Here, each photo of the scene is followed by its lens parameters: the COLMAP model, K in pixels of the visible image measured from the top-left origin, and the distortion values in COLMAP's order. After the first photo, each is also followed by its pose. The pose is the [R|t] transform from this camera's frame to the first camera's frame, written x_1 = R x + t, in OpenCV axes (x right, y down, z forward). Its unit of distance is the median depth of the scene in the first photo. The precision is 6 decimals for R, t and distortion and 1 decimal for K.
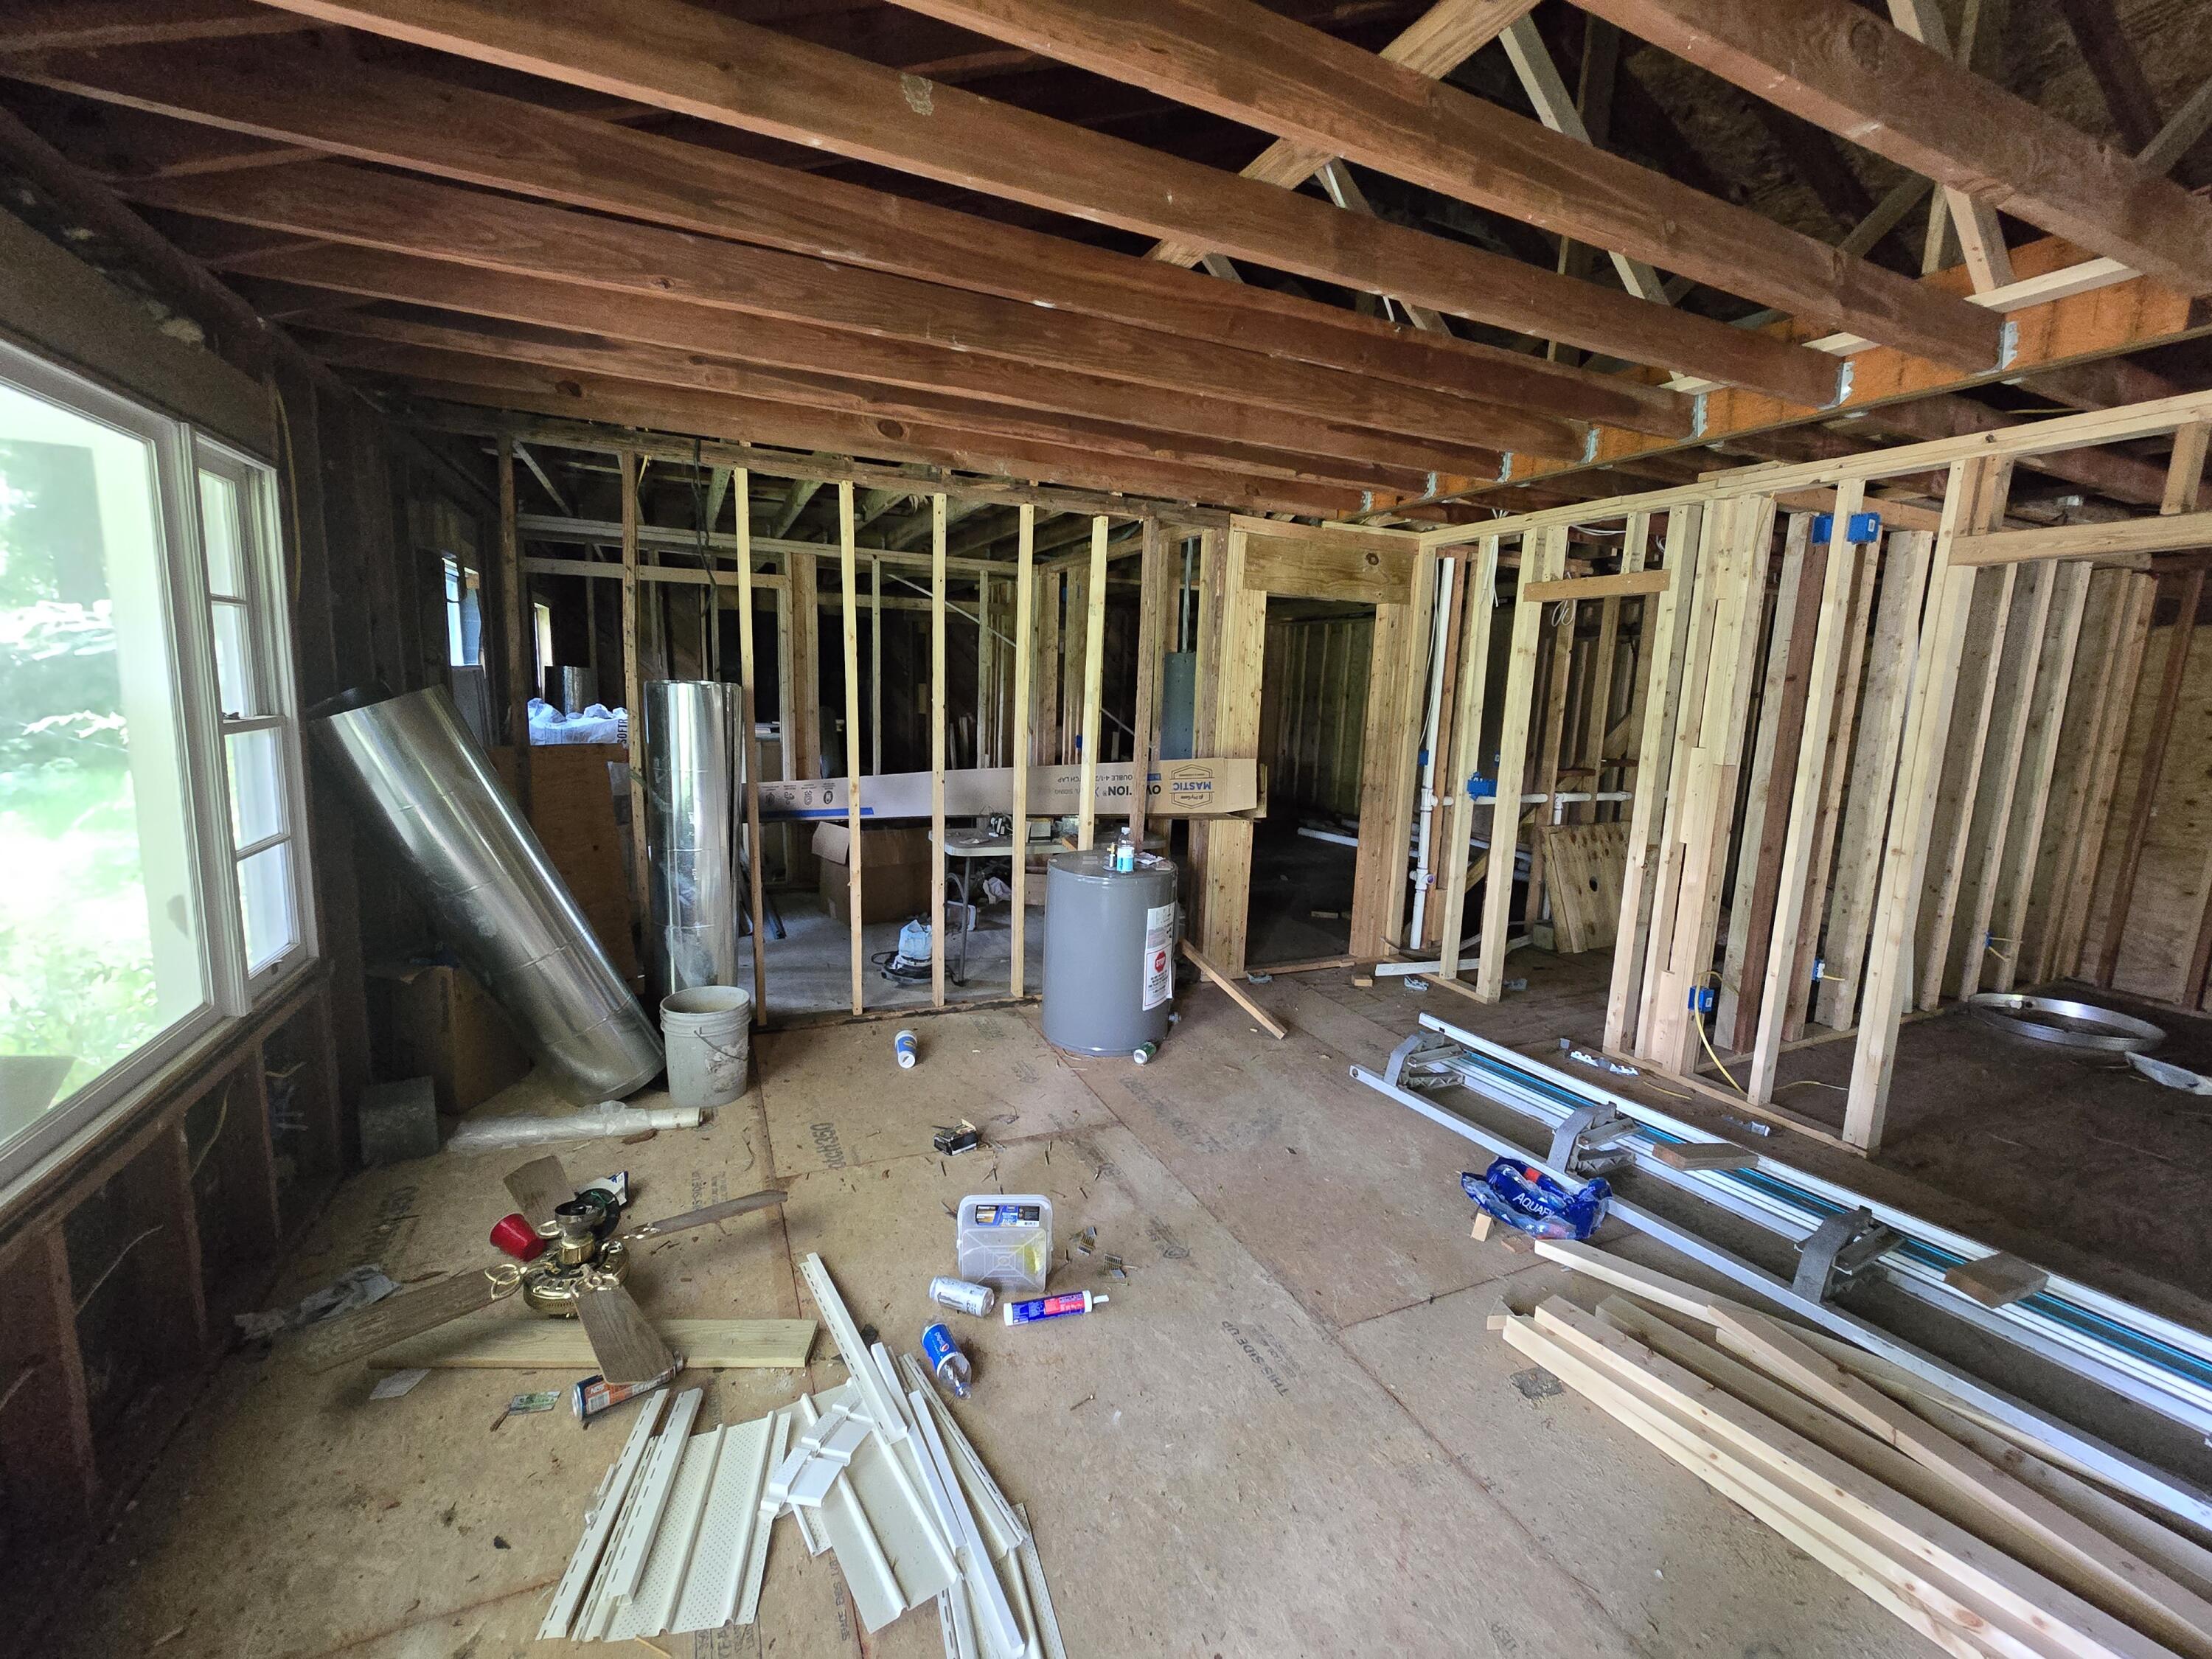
lens RADIAL K [[899.4, 0, 1107.5], [0, 899.4, 819.2], [0, 0, 1]] dist [0.001297, 0.000674]
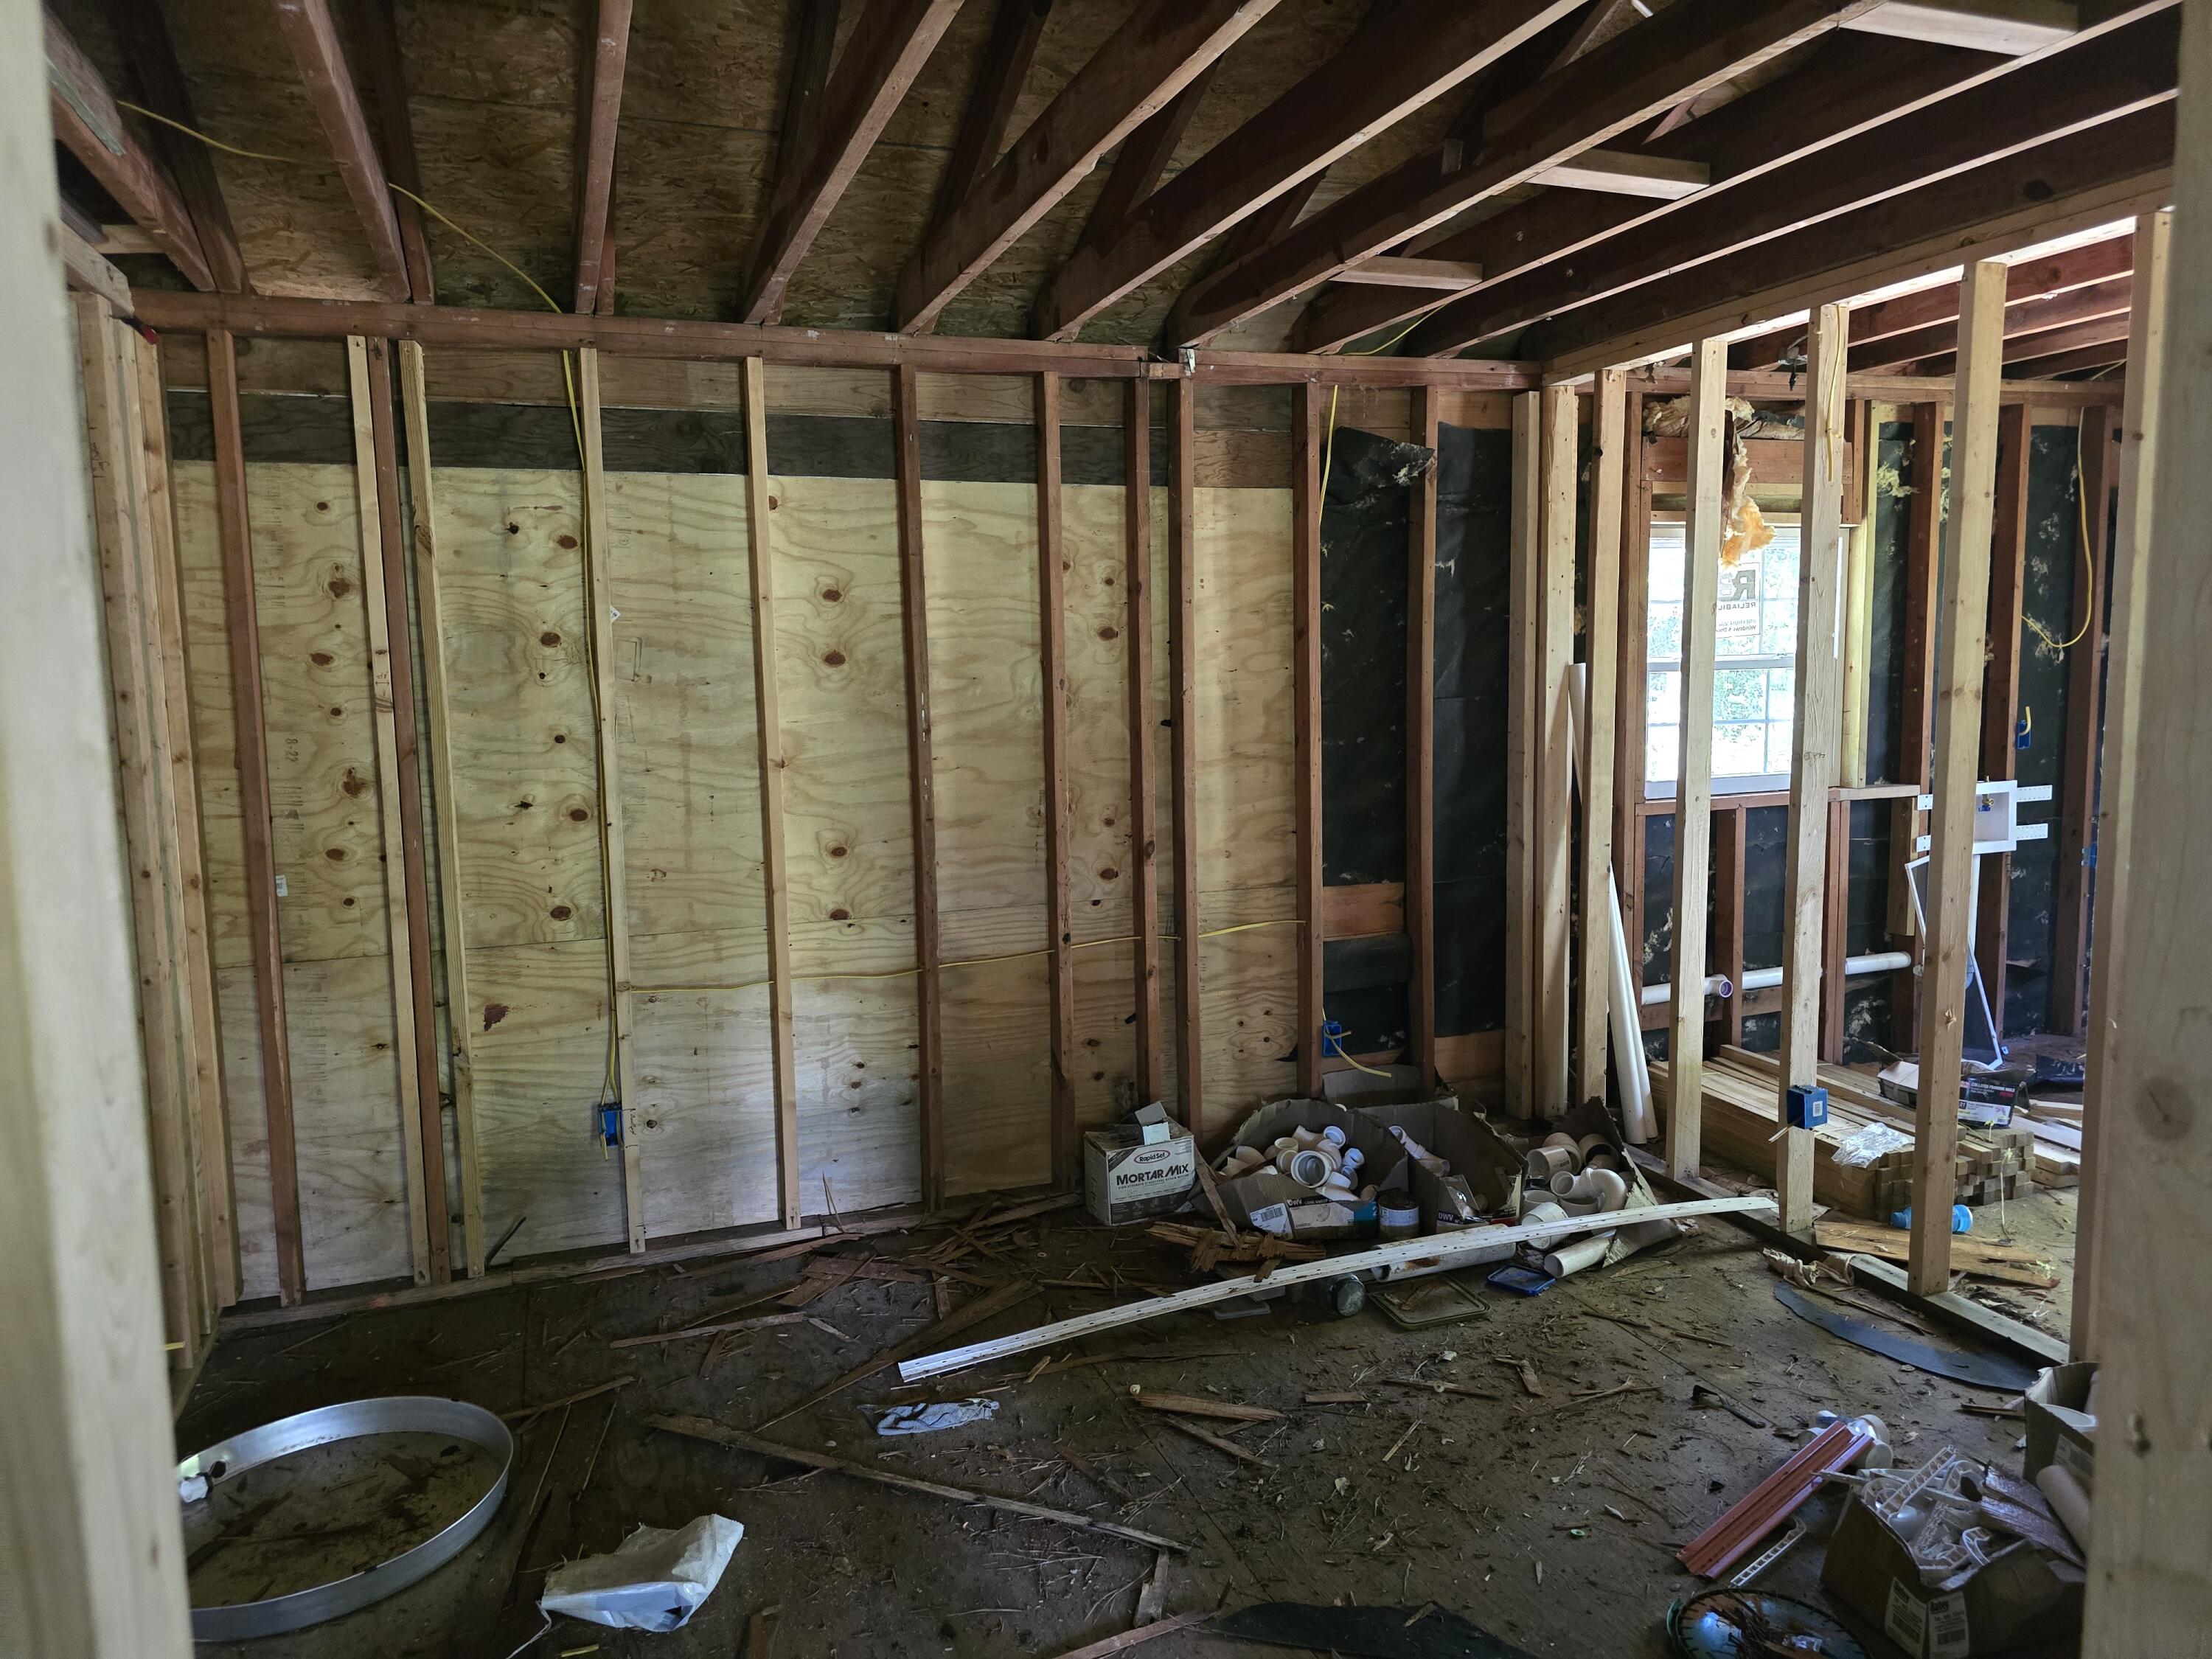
lens RADIAL K [[1488.1, 0, 1106.8], [0, 1488.1, 829.6], [0, 0, 1]] dist [0.025534, 0.000734]
pose [[0.066229, -0.153014, 0.986002, 0.620523], [0.172503, 0.975048, 0.139728, -0.089579], [-0.982780, 0.160834, 0.090972, 0.704861]]
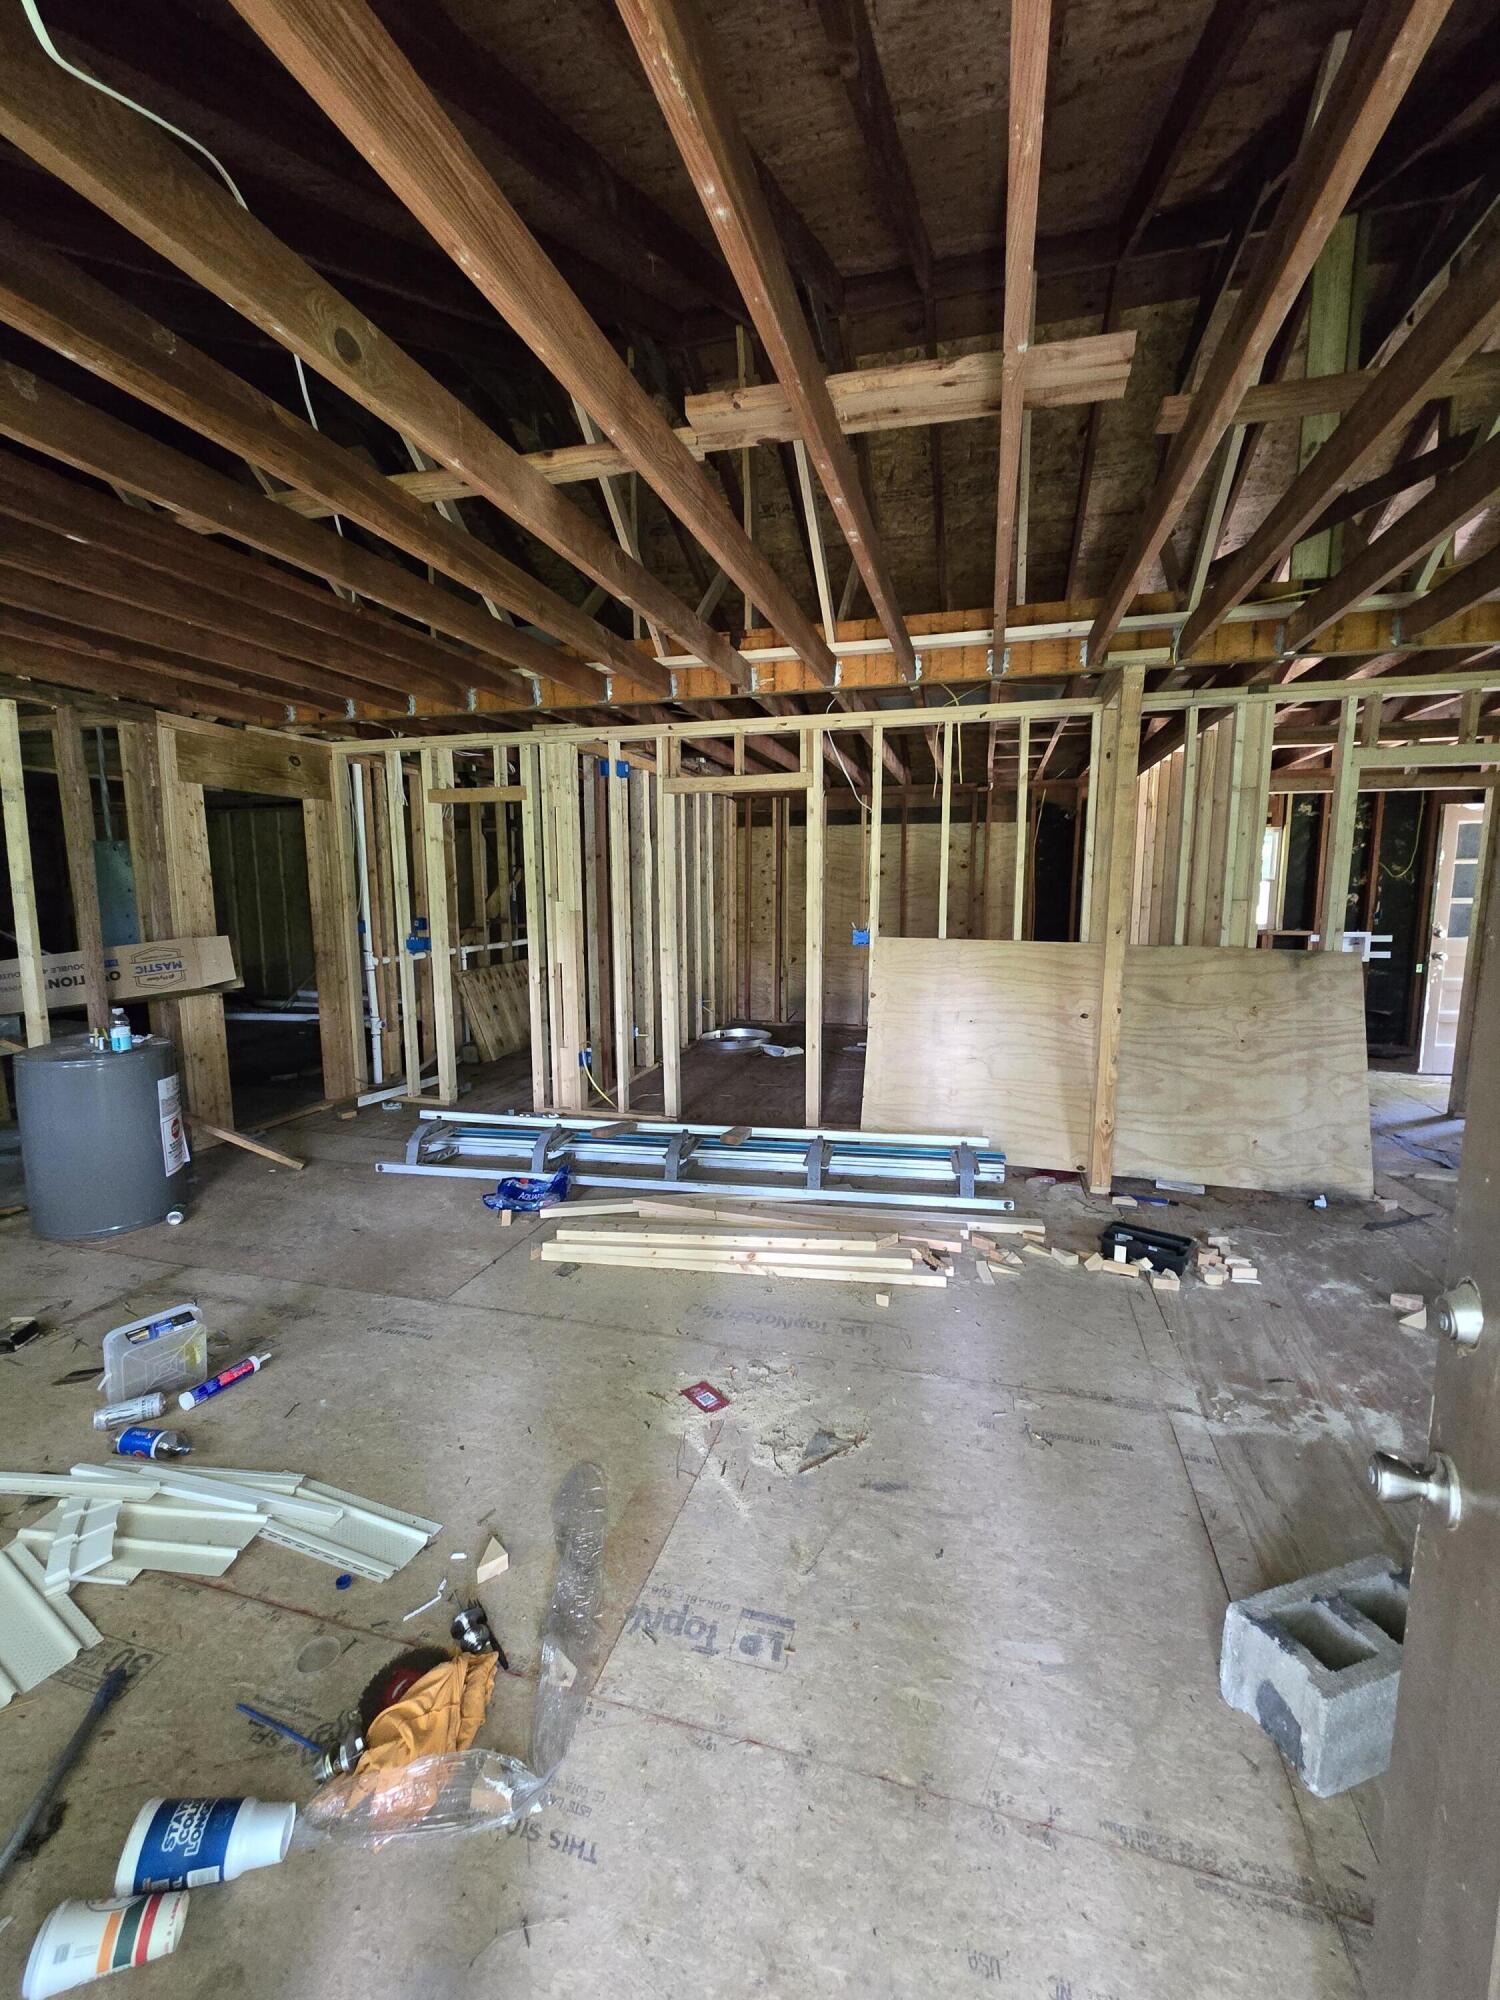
lens RADIAL K [[813.2, 0, 748.3], [0, 813.2, 993.5], [0, 0, 1]] dist [0.001297, 0.000674]
pose [[0.649879, -0.140856, 0.746871, -0.202471], [0.139755, 0.988068, 0.064738, 0.032414], [-0.747078, 0.062308, 0.661810, -0.165181]]
